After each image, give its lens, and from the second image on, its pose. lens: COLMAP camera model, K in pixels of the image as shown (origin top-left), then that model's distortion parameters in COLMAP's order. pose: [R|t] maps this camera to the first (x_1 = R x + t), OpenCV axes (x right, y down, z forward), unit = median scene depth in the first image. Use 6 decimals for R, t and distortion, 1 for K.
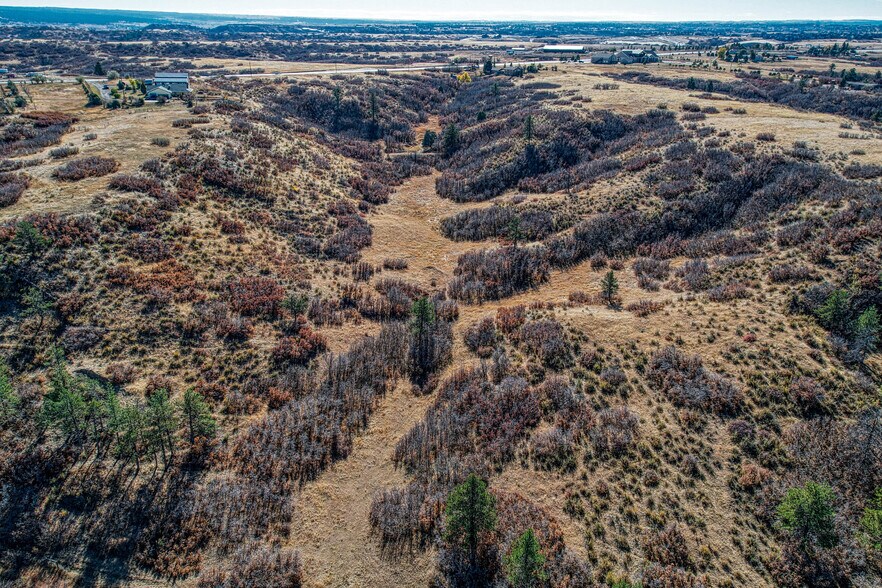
lens RADIAL K [[649.2, 0, 441.0], [0, 649.2, 294.0], [0, 0, 1]] dist [0.114397, -0.121860]
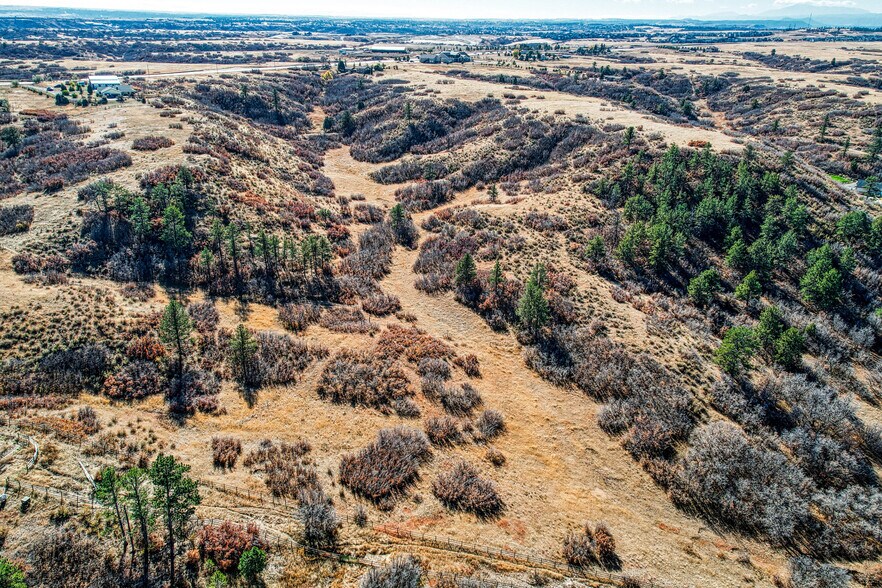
lens RADIAL K [[649.2, 0, 441.0], [0, 649.2, 294.0], [0, 0, 1]] dist [0.114397, -0.121860]
pose [[0.958929, -0.105859, 0.263153, -0.201528], [0.104076, 0.994353, 0.020746, 0.111137], [-0.263863, 0.007494, 0.964531, -0.363993]]
